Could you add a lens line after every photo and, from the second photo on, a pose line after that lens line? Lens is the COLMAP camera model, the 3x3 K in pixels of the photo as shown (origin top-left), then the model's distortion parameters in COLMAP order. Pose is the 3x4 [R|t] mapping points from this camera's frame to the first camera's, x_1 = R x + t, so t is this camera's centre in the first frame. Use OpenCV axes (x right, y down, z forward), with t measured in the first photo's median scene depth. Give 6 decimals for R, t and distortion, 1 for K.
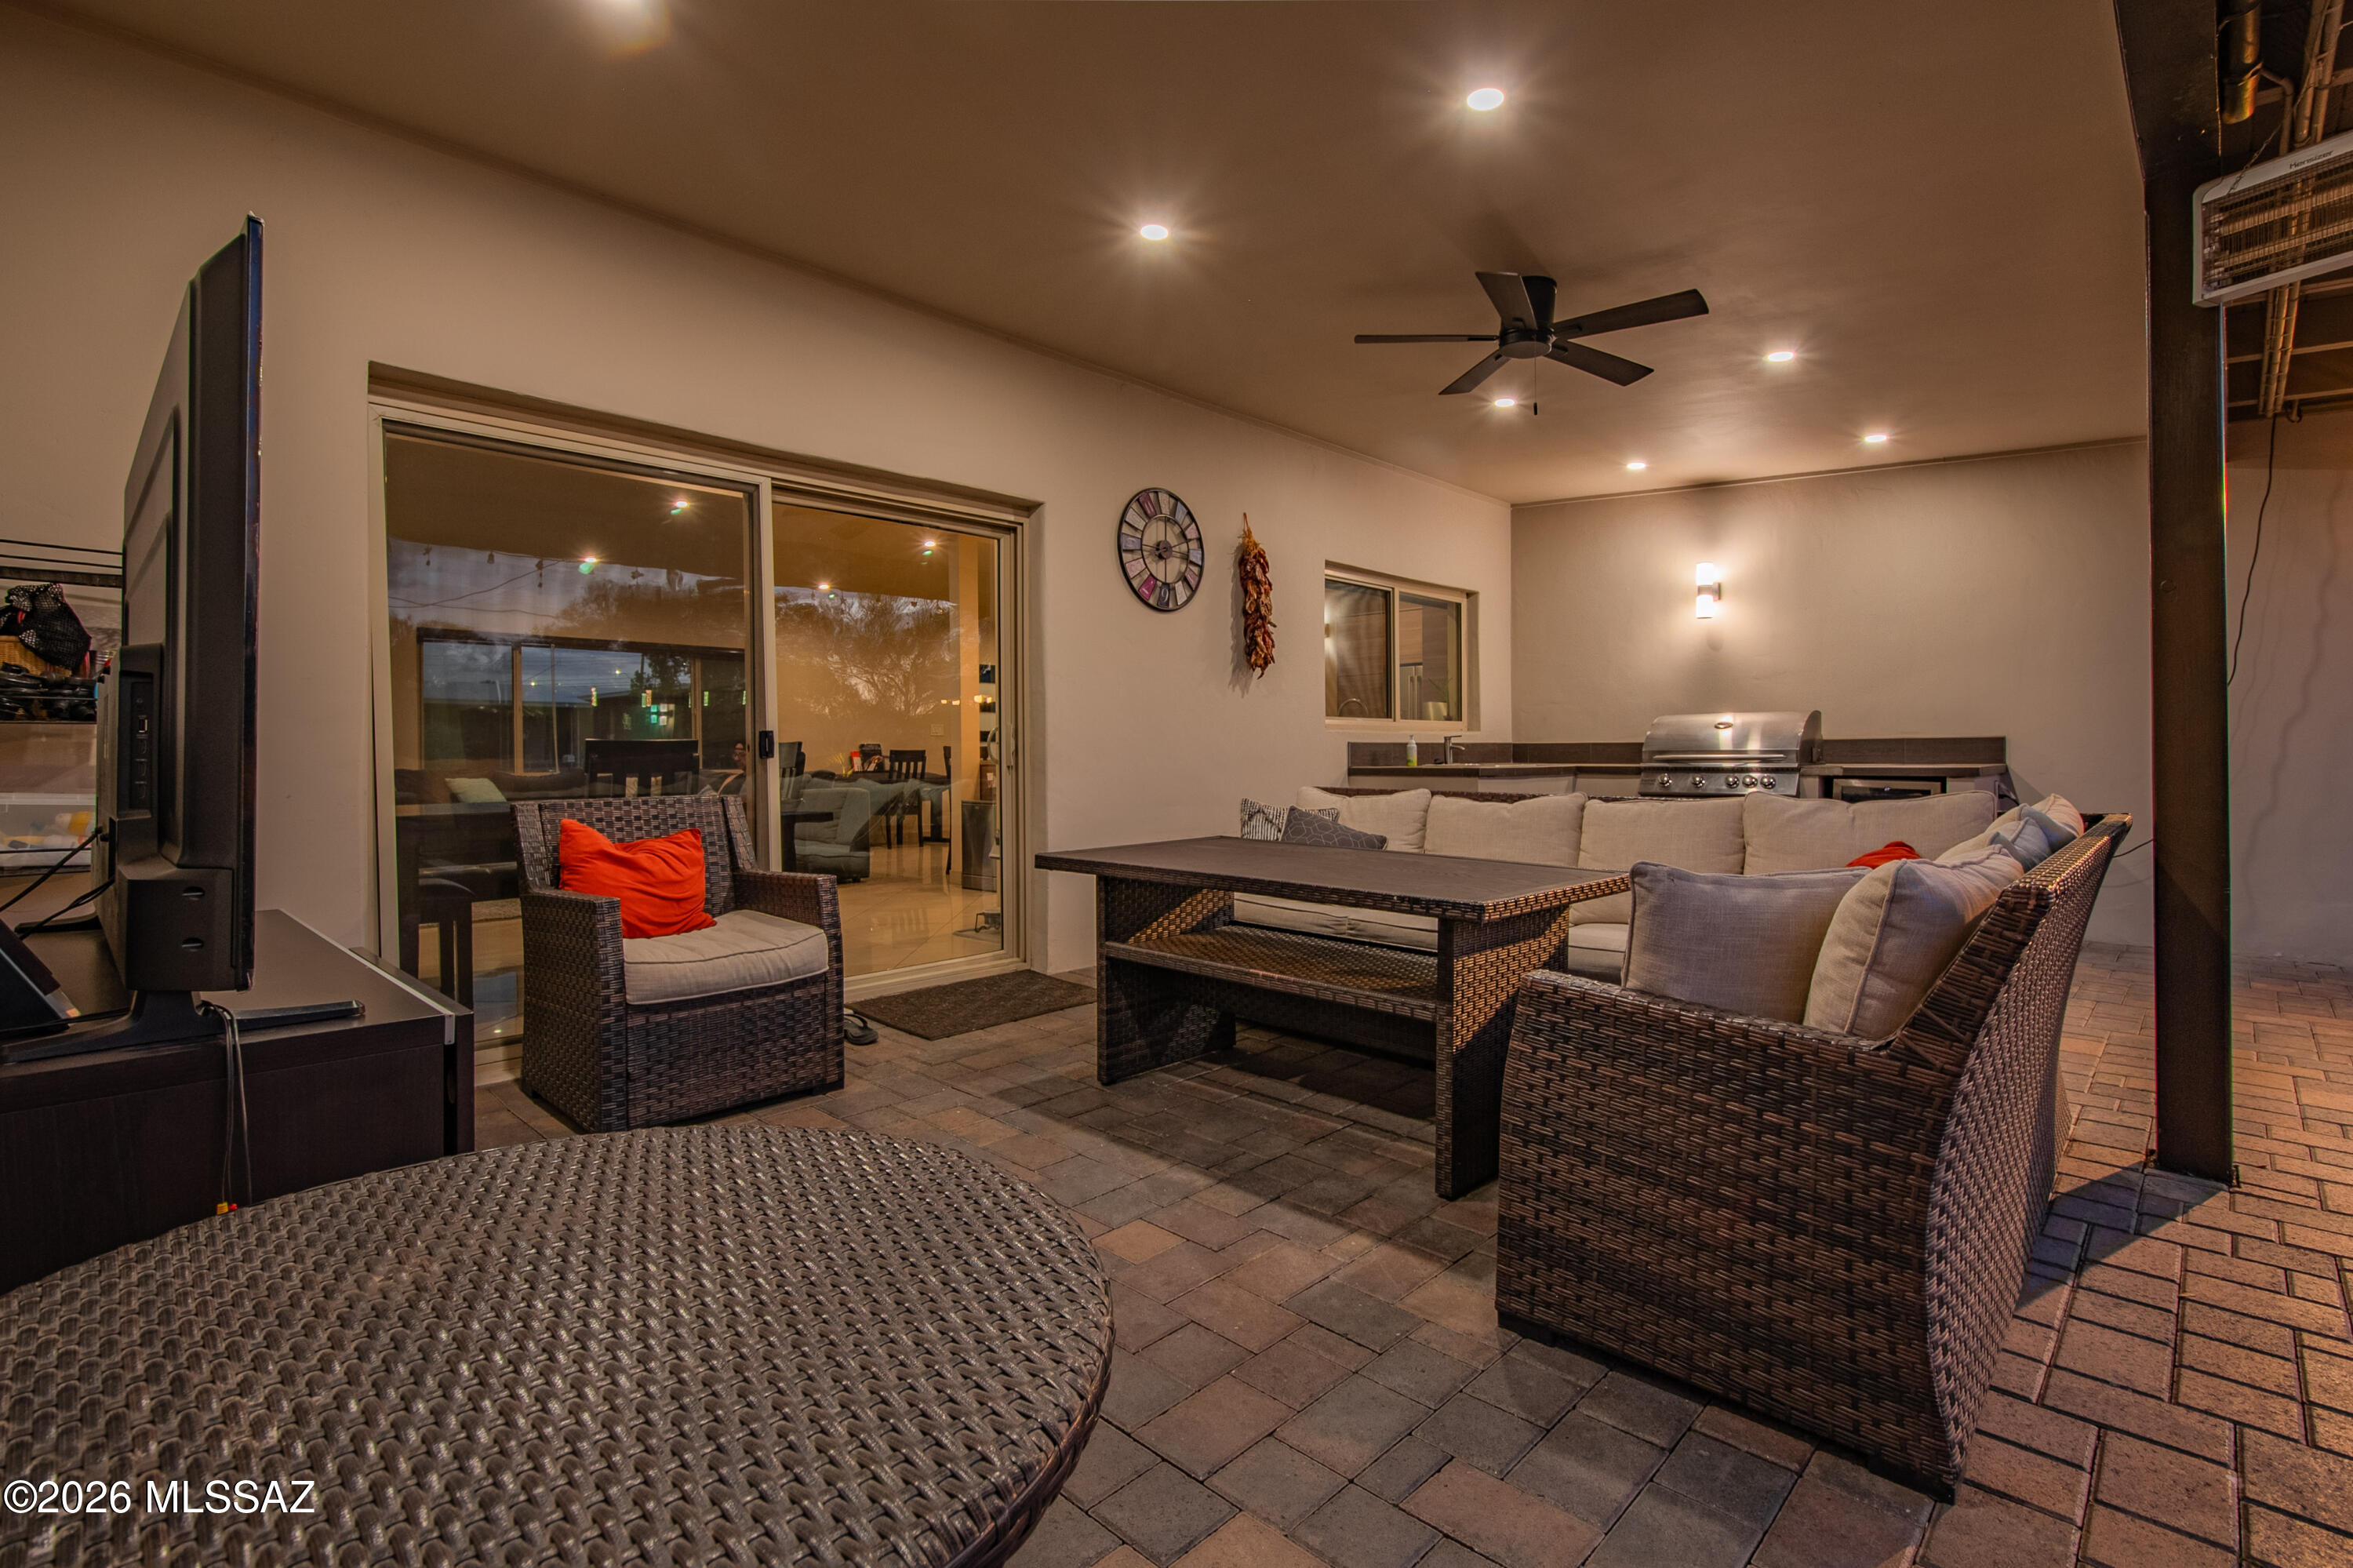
lens RADIAL K [[1106.8, 0, 1178.9], [0, 1106.8, 756.1], [0, 0, 1]] dist [0.011866, 0.000148]
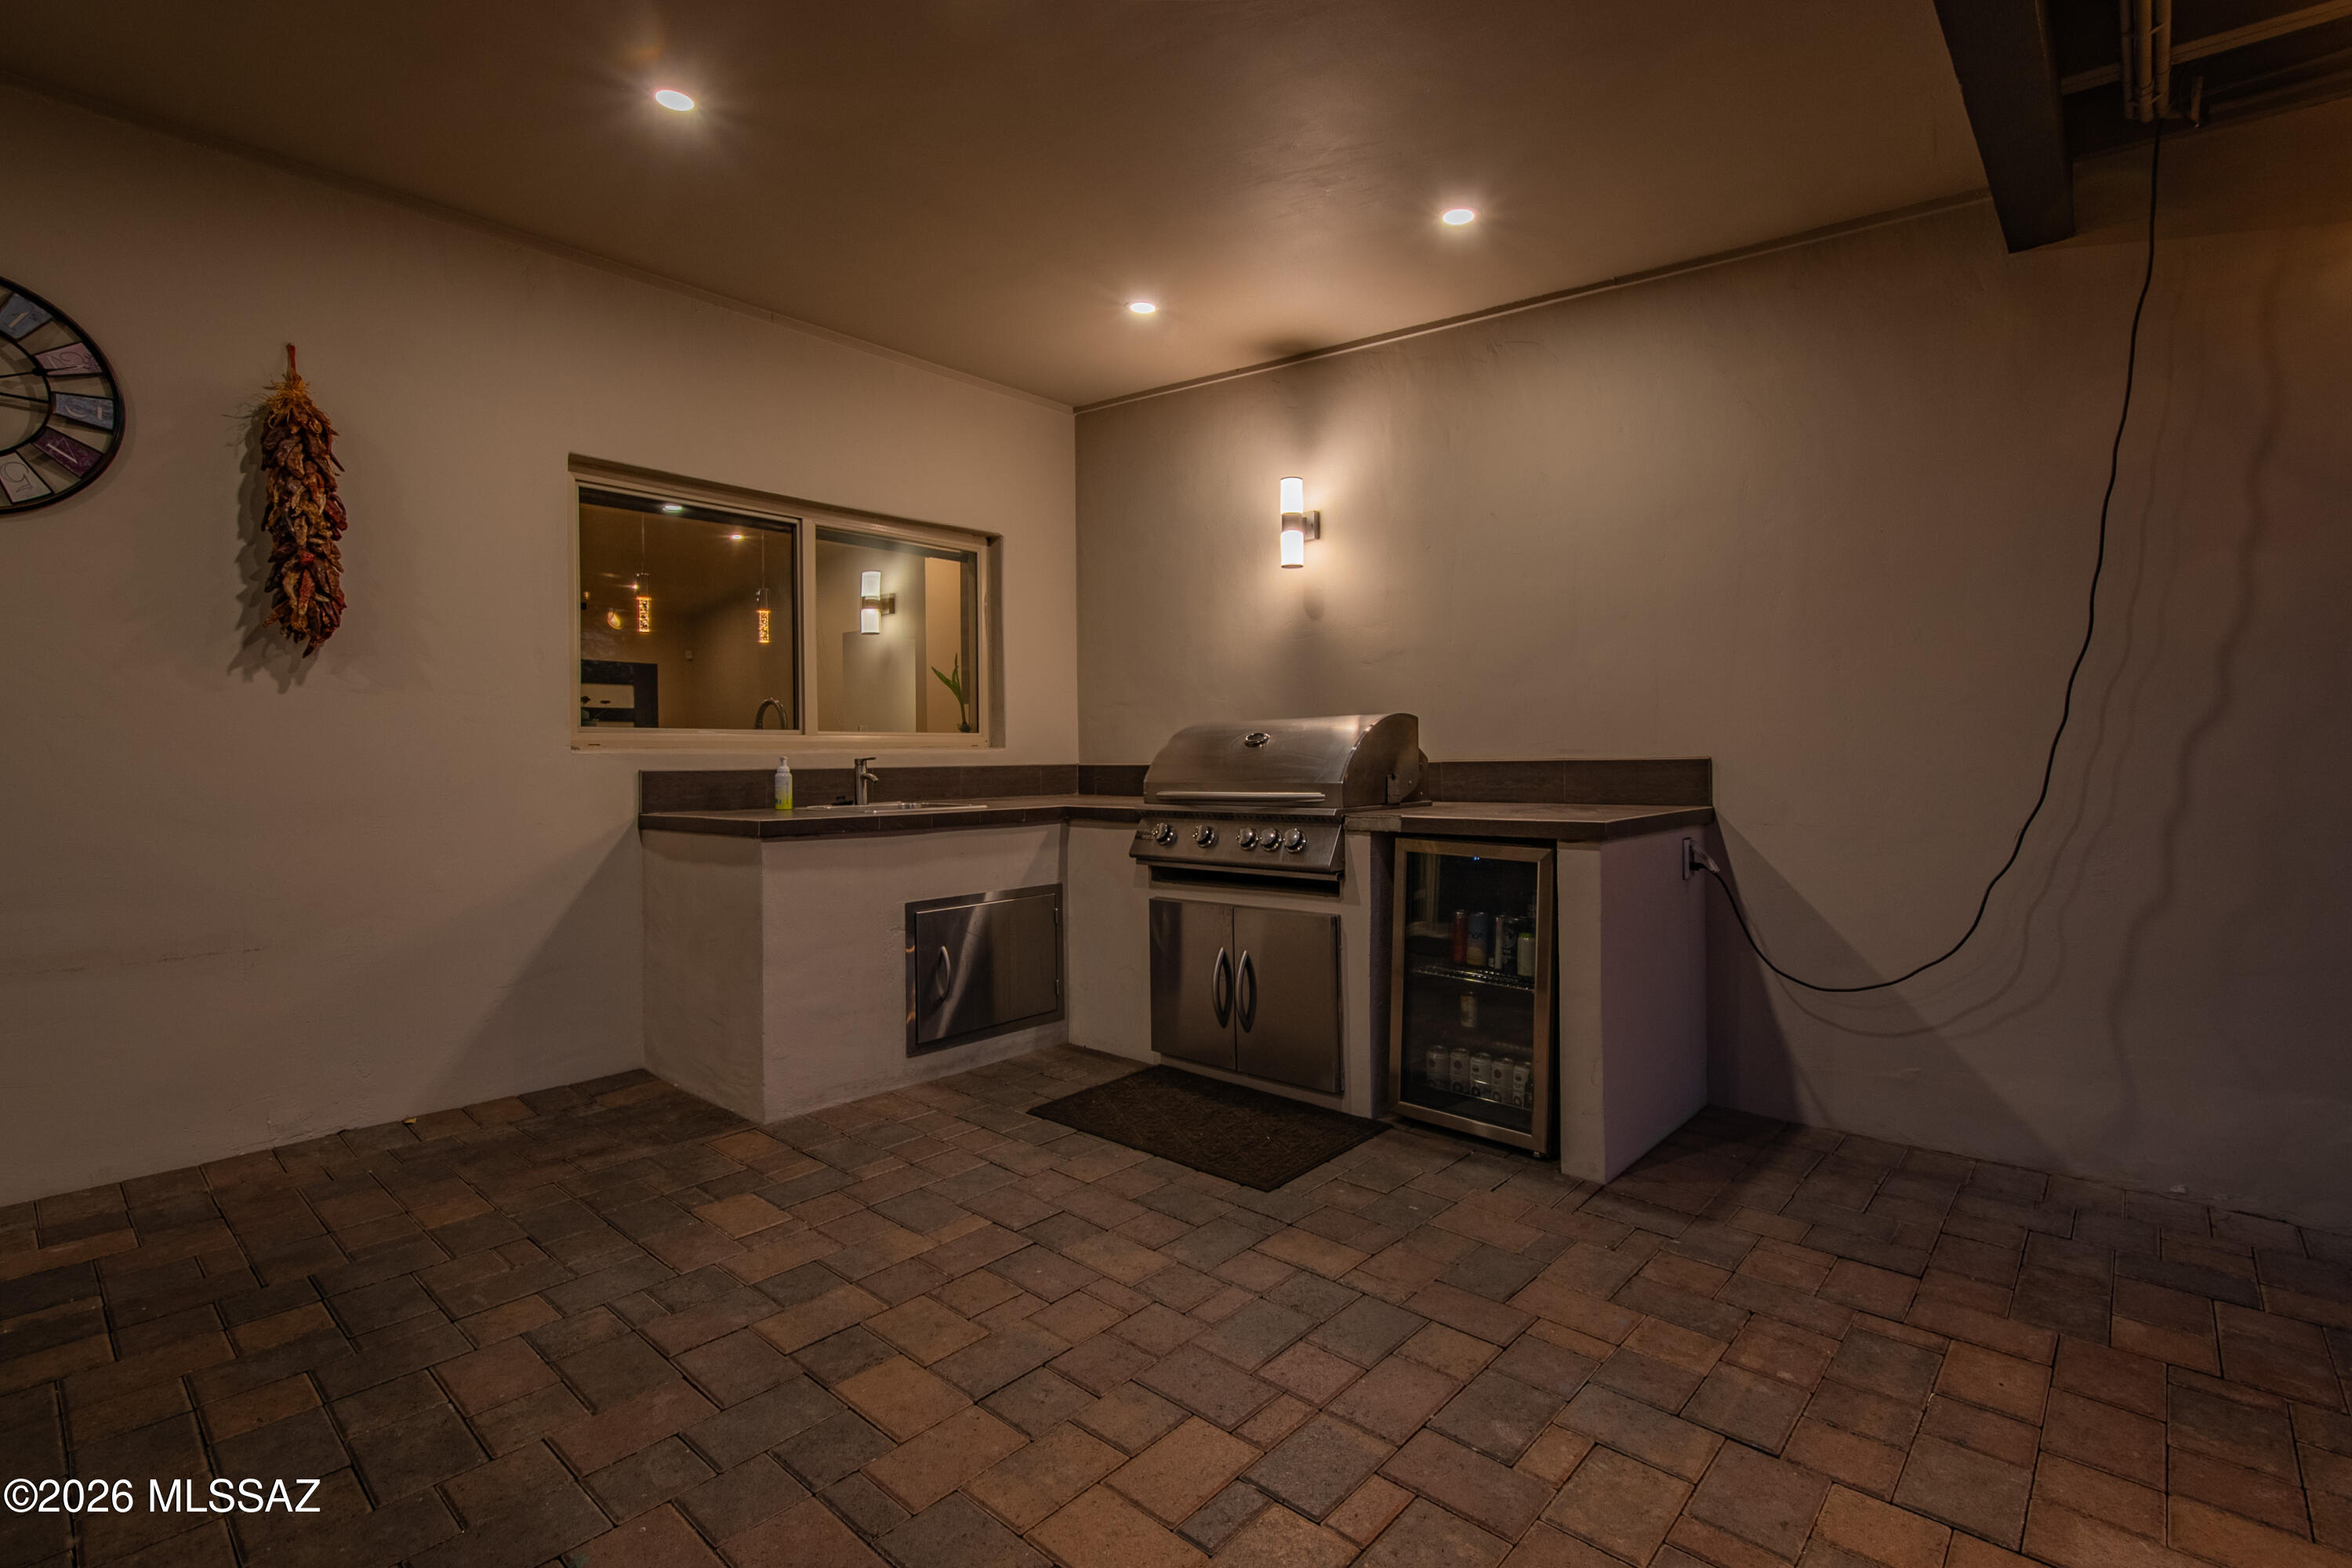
lens RADIAL K [[1073.3, 0, 1166.5], [0, 1073.3, 746.3], [0, 0, 1]] dist [-0.000521, -0.000316]
pose [[0.999060, -0.007472, 0.042709, 0.453179], [0.008013, 0.999890, -0.012515, -0.018506], [-0.042611, 0.012845, 0.999009, 0.480573]]
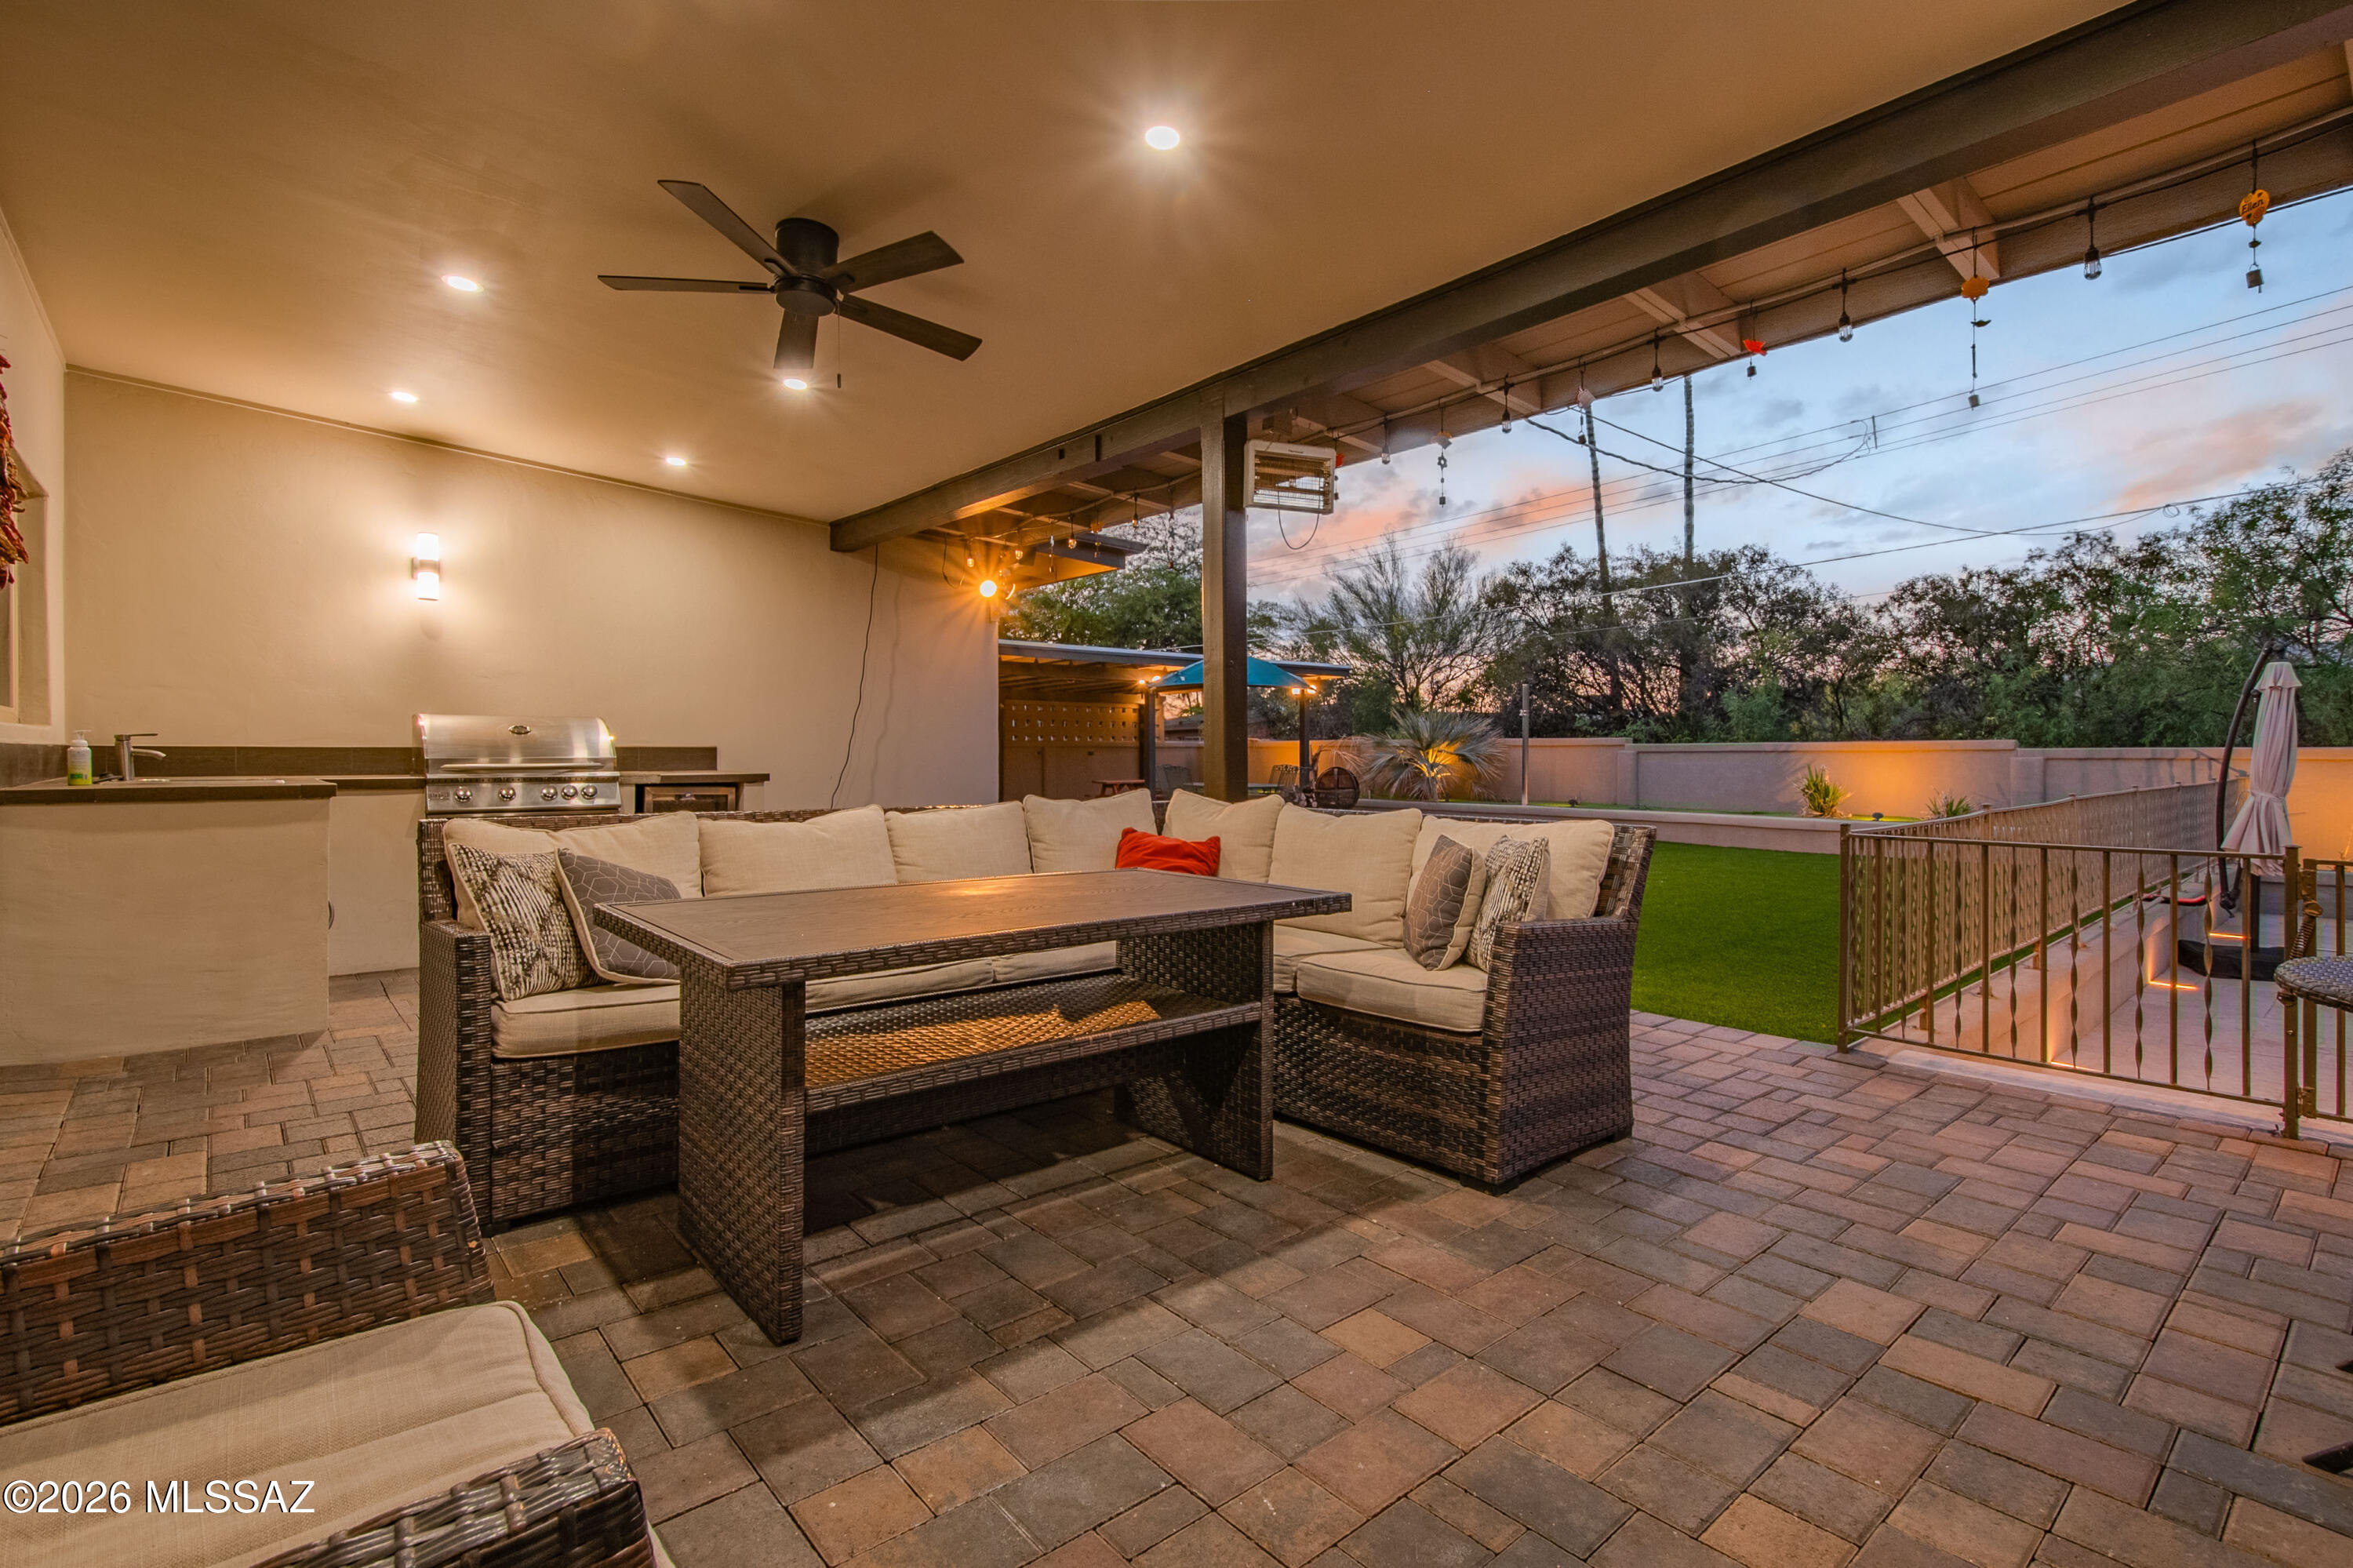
lens RADIAL K [[1106.8, 0, 1178.9], [0, 1106.8, 756.1], [0, 0, 1]] dist [0.011866, 0.000148]
pose [[0.080526, 0.002847, 0.996748, -0.374749], [0.002705, 0.999992, -0.003075, -0.003517], [-0.996749, 0.002944, 0.080518, 0.447496]]
